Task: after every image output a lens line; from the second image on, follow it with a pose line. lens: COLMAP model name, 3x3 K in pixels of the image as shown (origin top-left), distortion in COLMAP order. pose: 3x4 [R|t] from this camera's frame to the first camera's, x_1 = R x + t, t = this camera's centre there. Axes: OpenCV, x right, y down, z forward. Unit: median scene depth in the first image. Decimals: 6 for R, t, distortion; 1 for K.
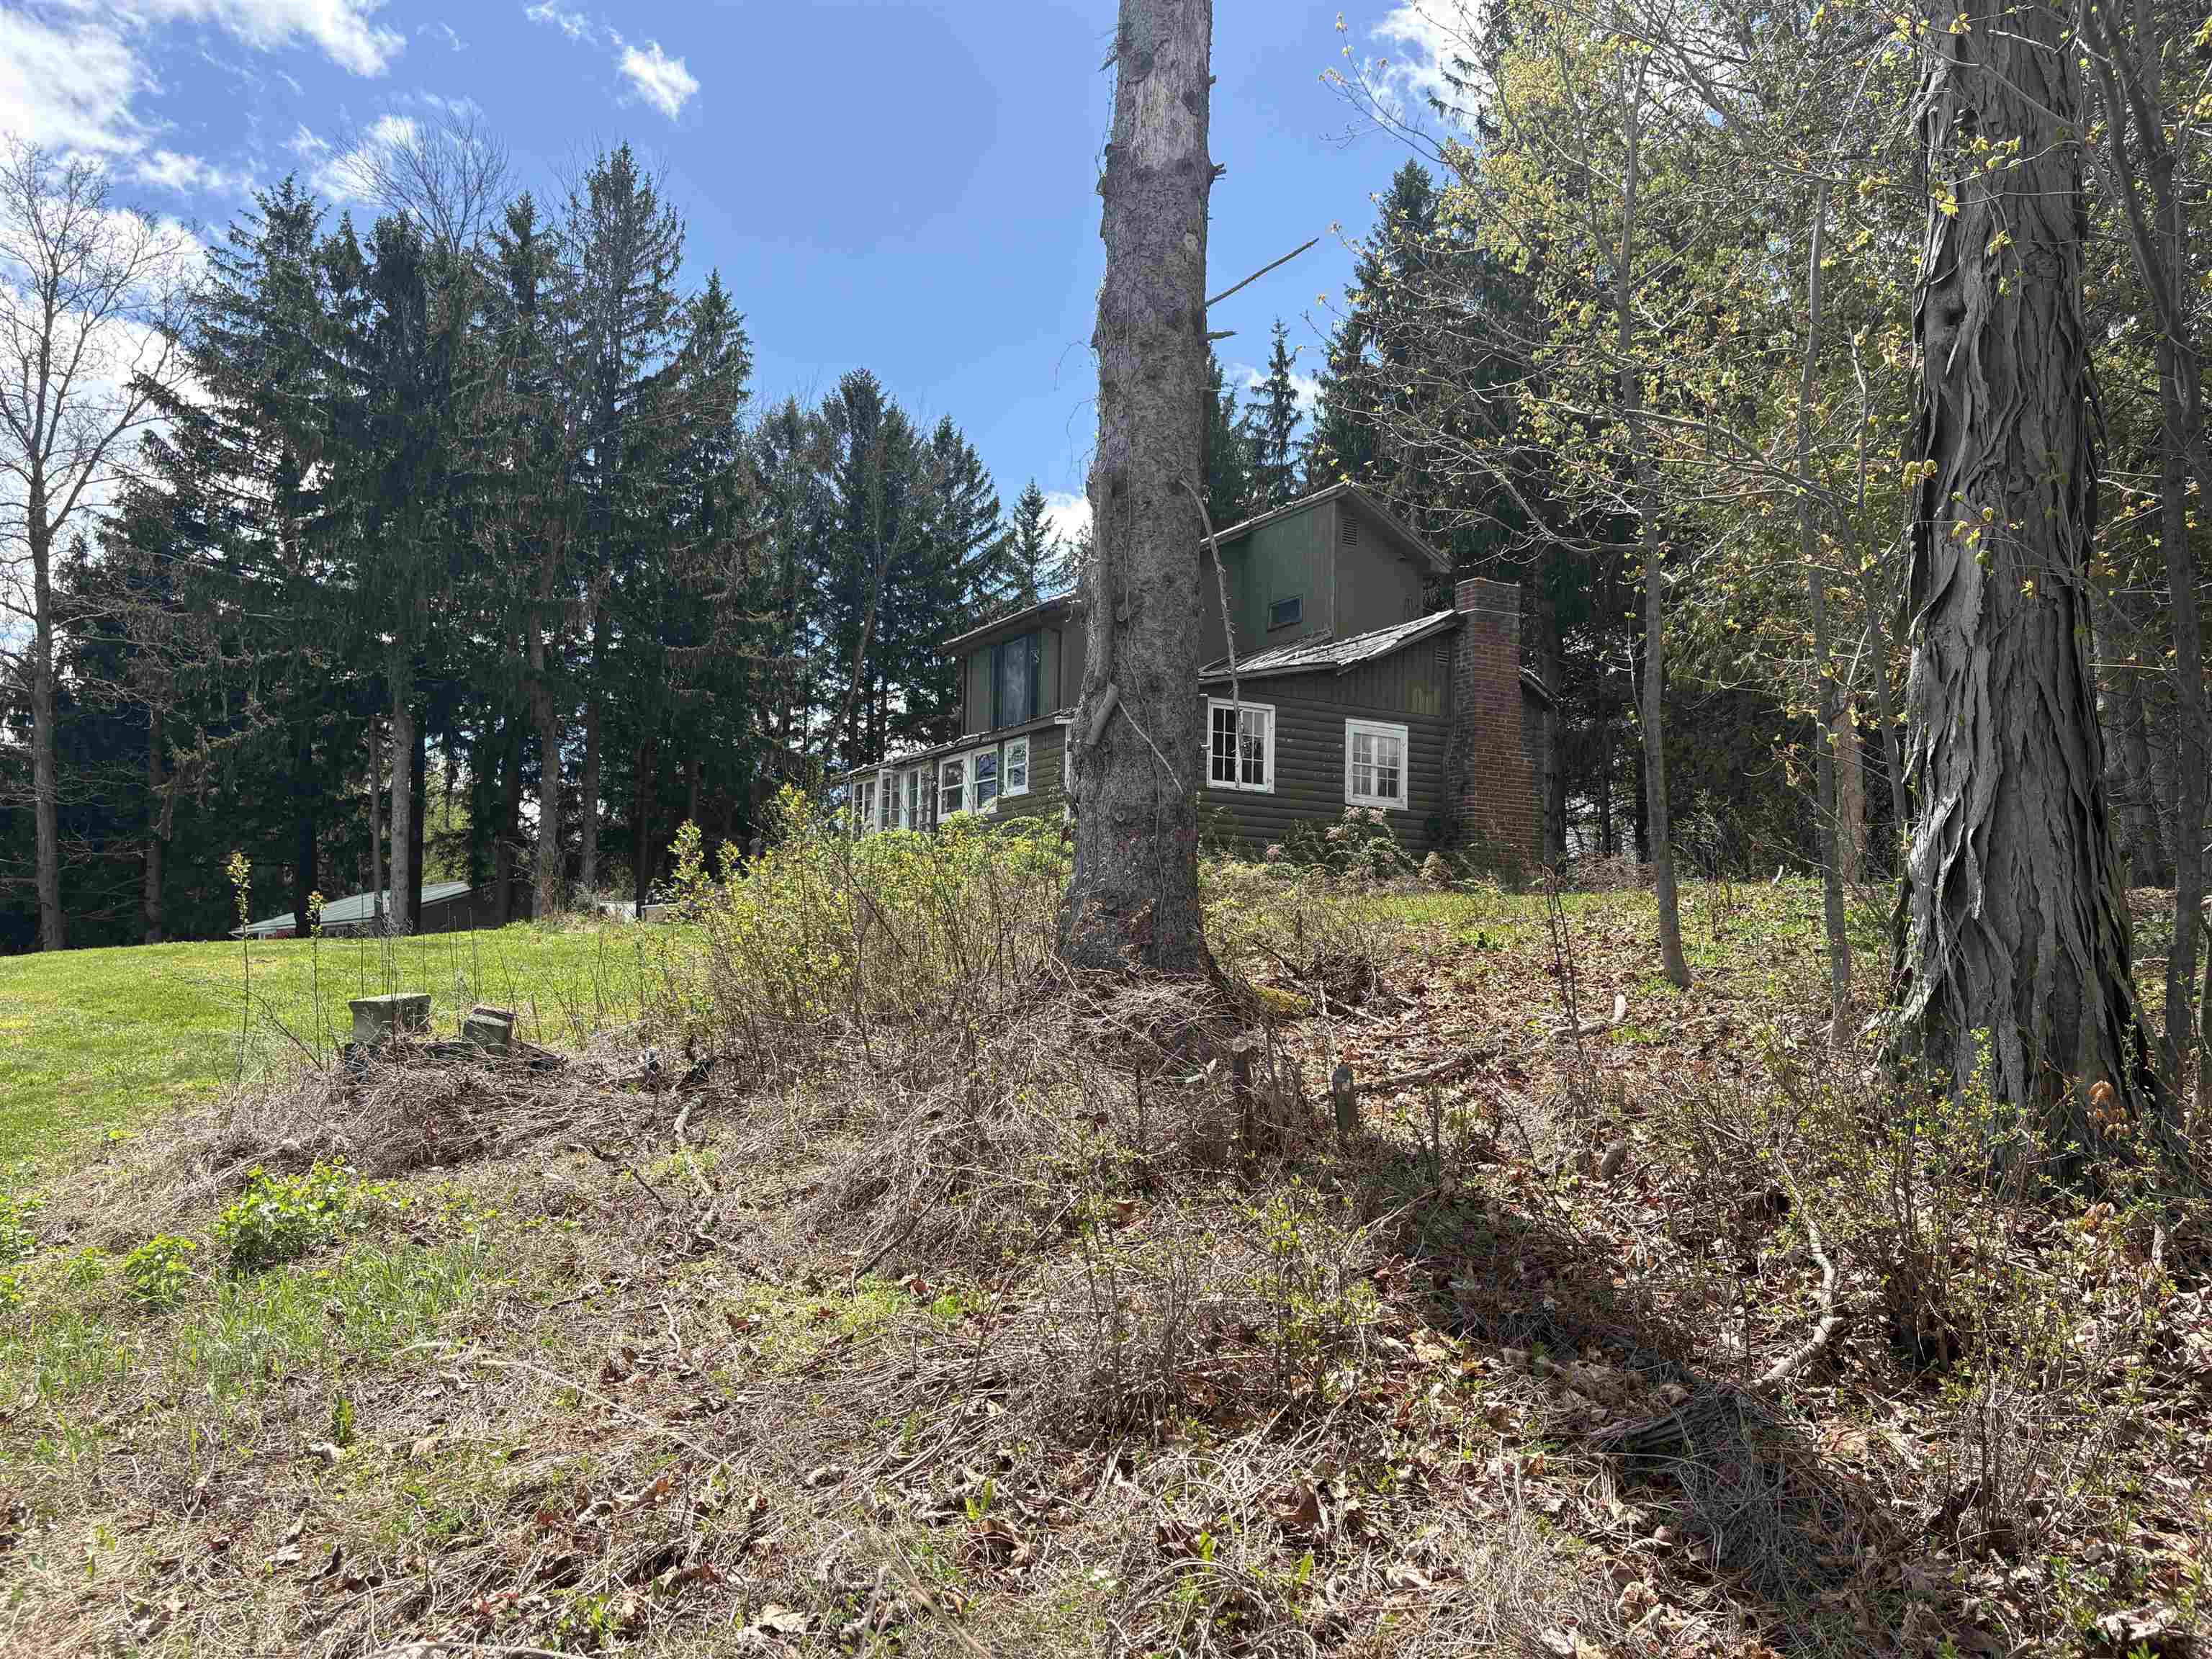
lens RADIAL K [[1660.7, 0, 1110.0], [0, 1660.7, 835.7], [0, 0, 1]] dist [0.014059, 0.001290]
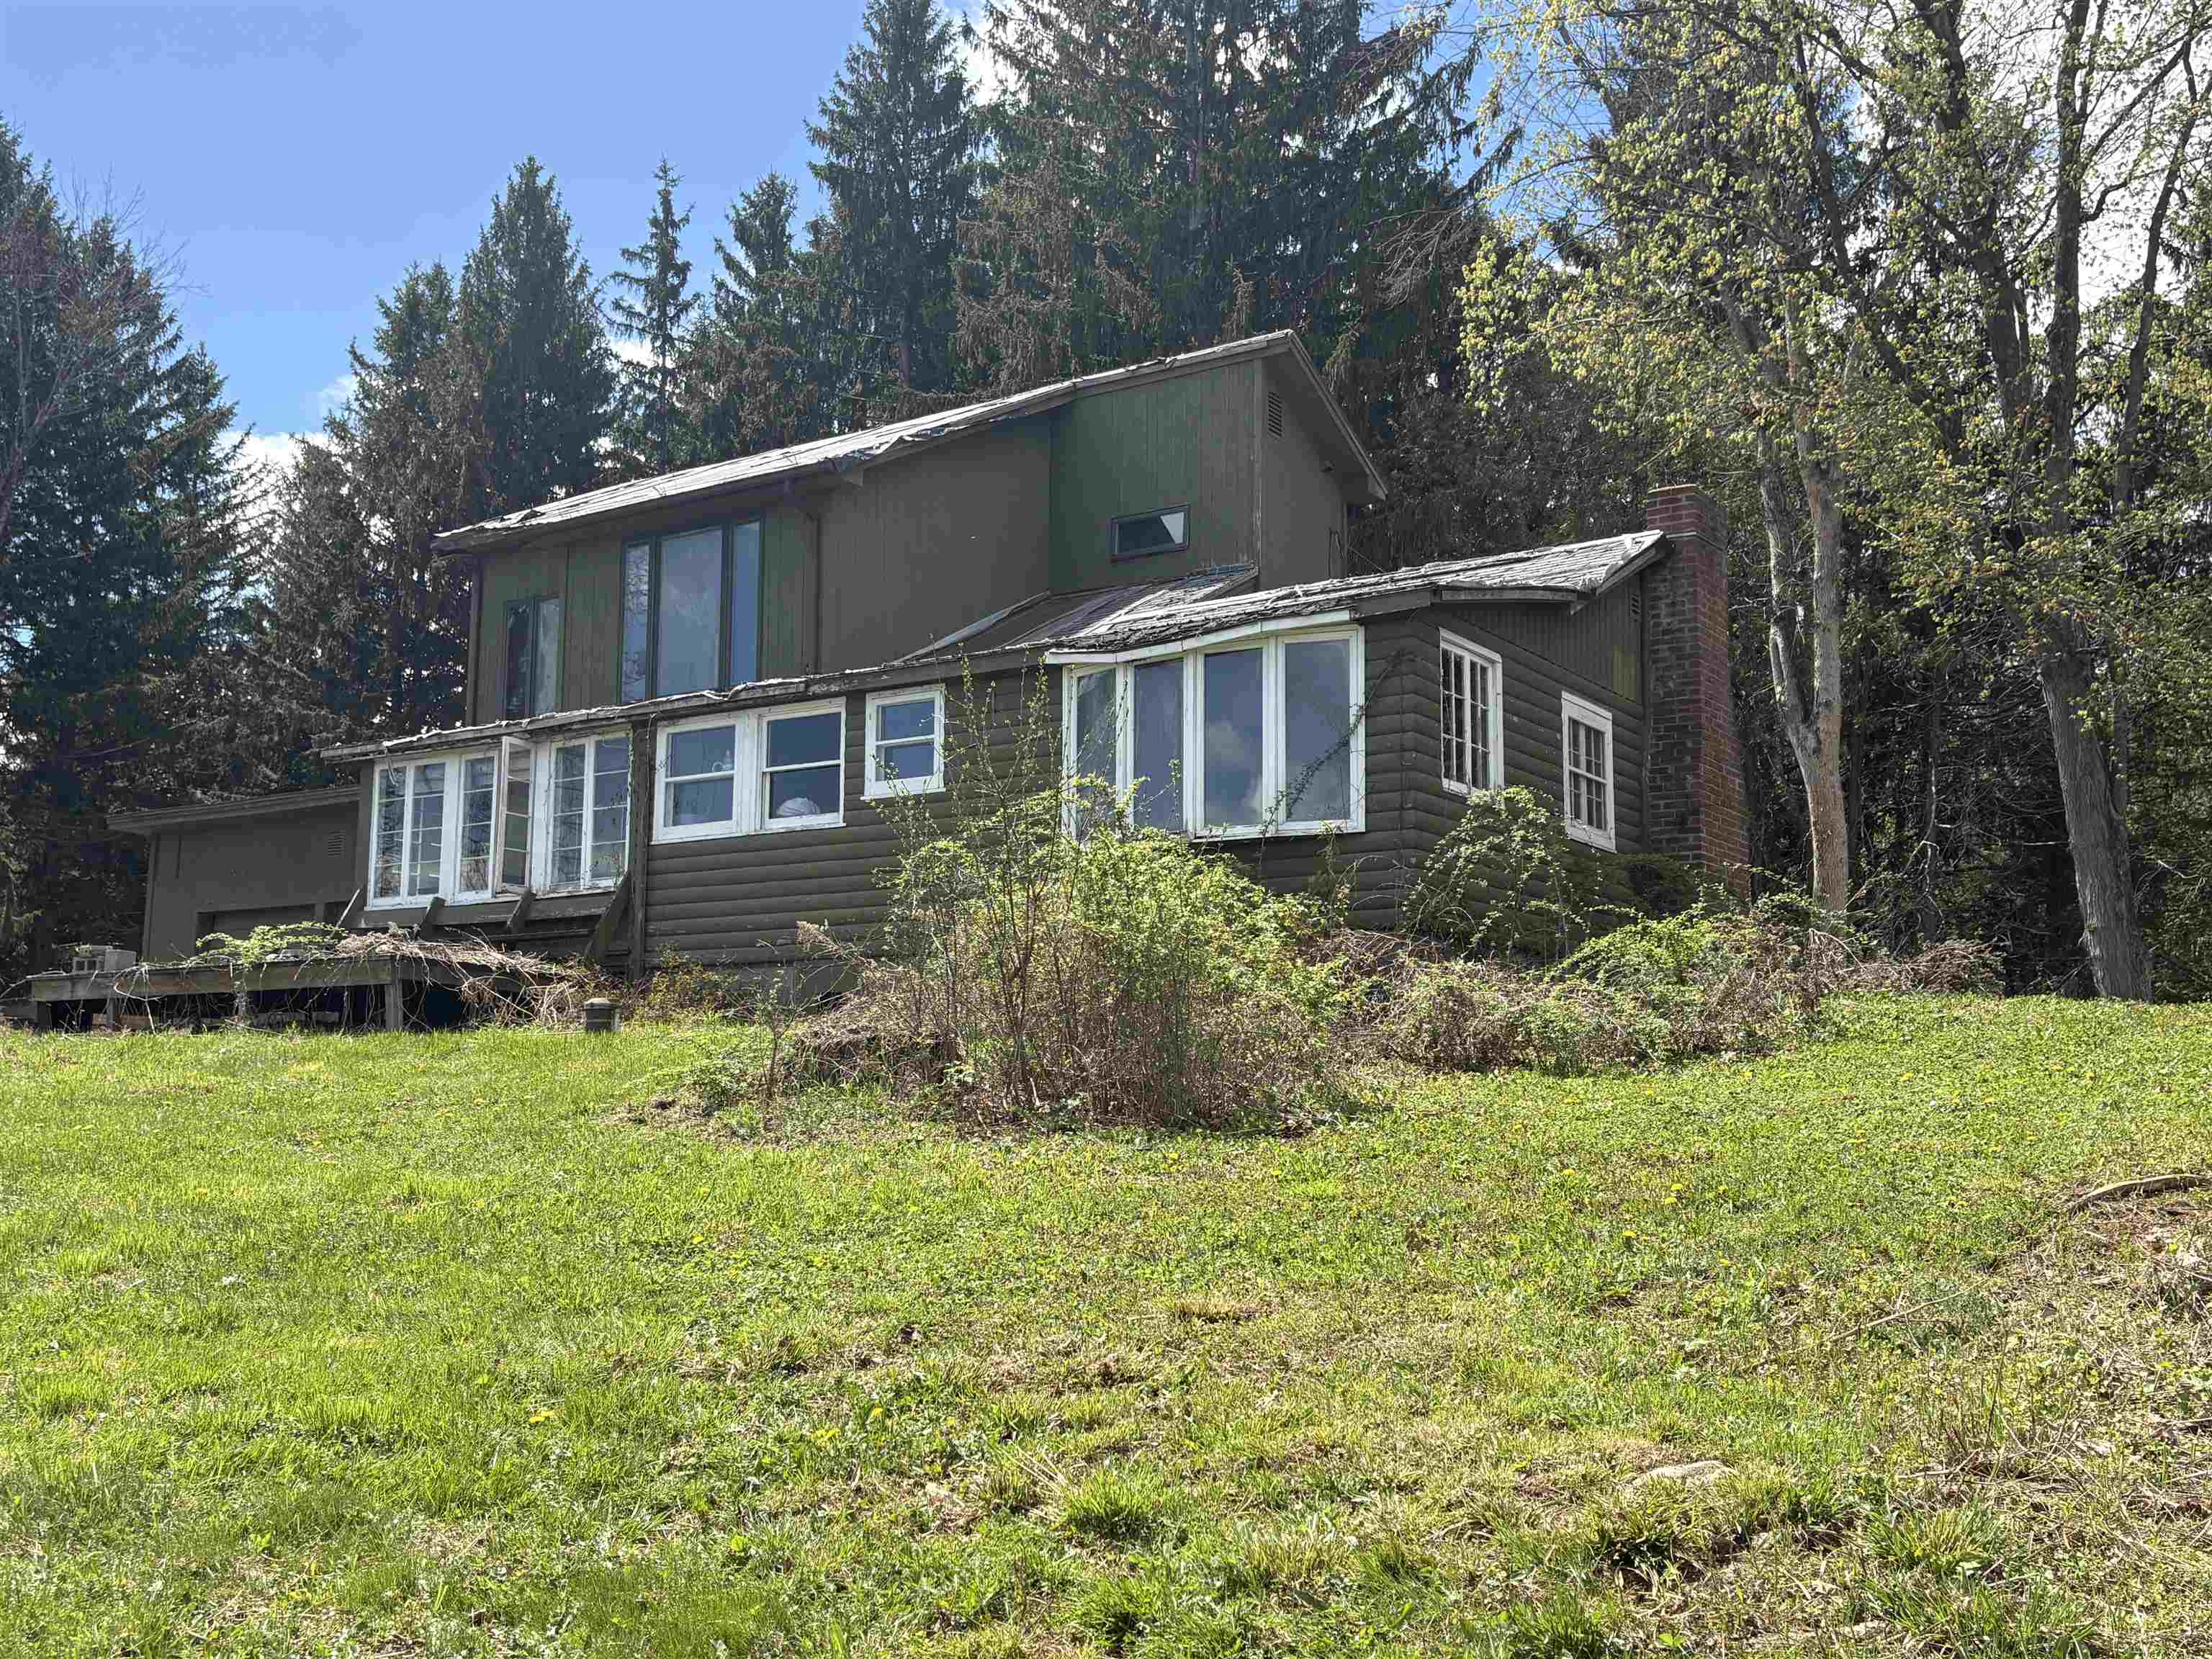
lens RADIAL K [[2196.9, 0, 1103.2], [0, 2196.9, 820.4], [0, 0, 1]] dist [0.006936, 0.000000]
pose [[0.903844, 0.057198, 0.424023, -0.263540], [-0.034863, 0.997574, -0.060252, 0.021248], [-0.426440, 0.039675, 0.903645, 0.304747]]
